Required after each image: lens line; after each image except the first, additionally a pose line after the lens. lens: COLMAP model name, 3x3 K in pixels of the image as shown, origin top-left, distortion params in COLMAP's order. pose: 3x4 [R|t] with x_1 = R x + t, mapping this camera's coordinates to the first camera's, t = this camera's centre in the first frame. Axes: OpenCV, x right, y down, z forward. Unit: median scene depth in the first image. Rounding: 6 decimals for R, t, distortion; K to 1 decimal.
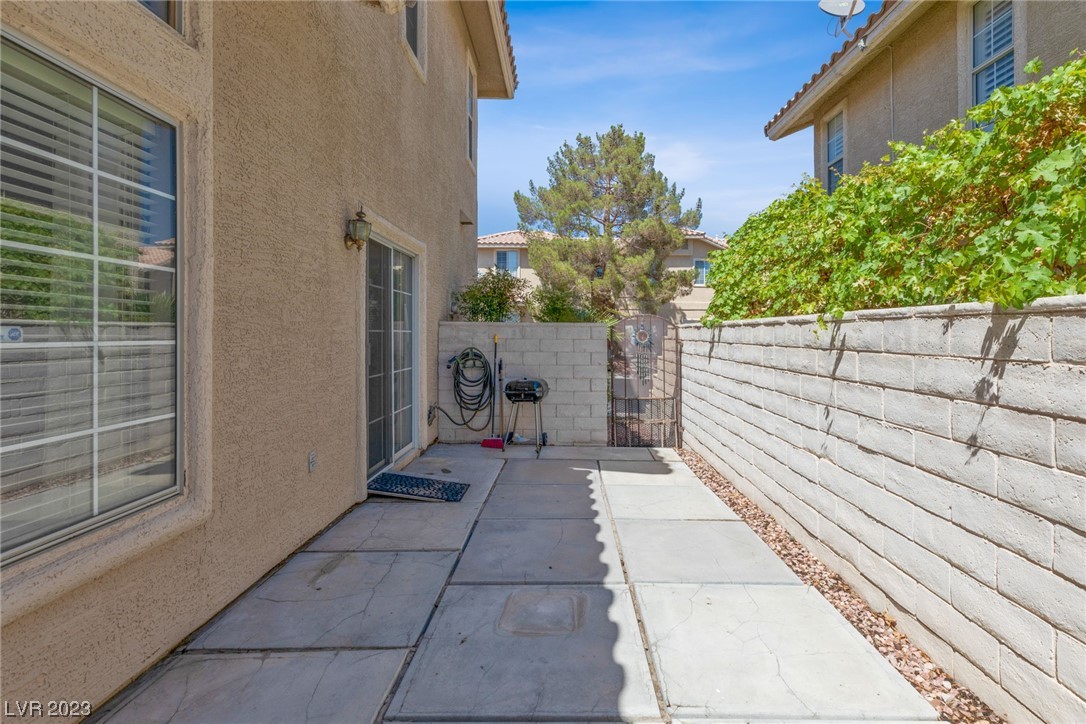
lens RADIAL K [[485.8, 0, 548.9], [0, 485.8, 349.3], [0, 0, 1]] dist [0.001869, 0.000508]
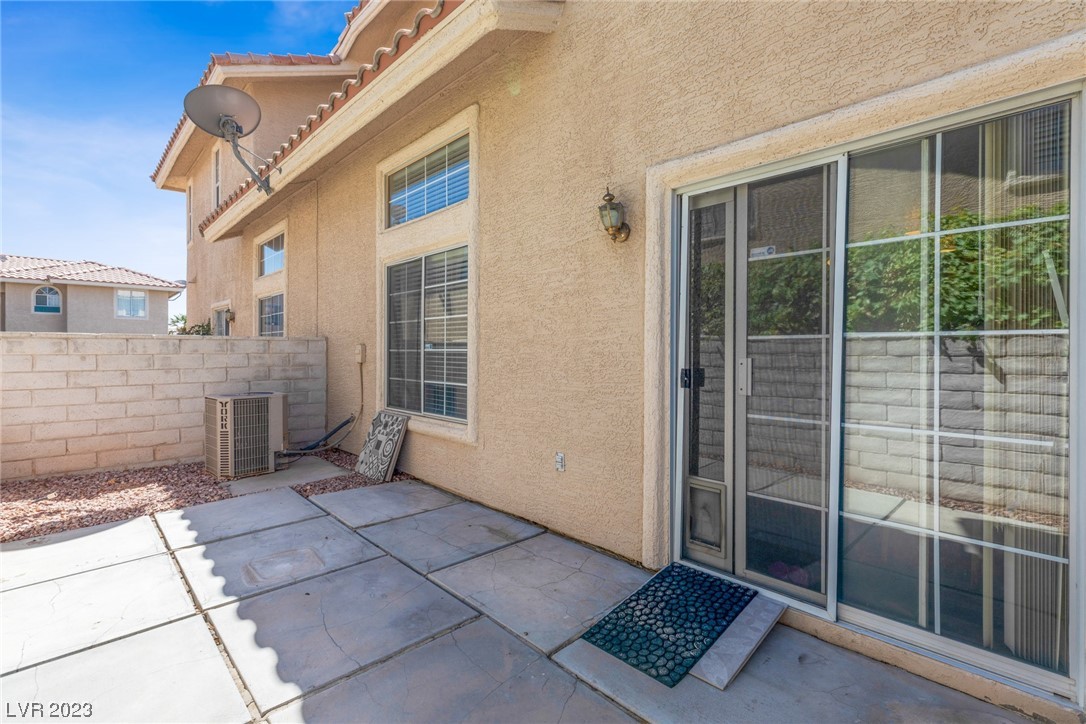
lens RADIAL K [[485.8, 0, 548.9], [0, 485.8, 349.3], [0, 0, 1]] dist [0.001869, 0.000508]
pose [[-0.676476, 0.011284, -0.736378, 0.379002], [-0.016269, 0.999410, 0.030260, -0.061595], [0.736285, 0.032450, -0.675893, 1.971257]]
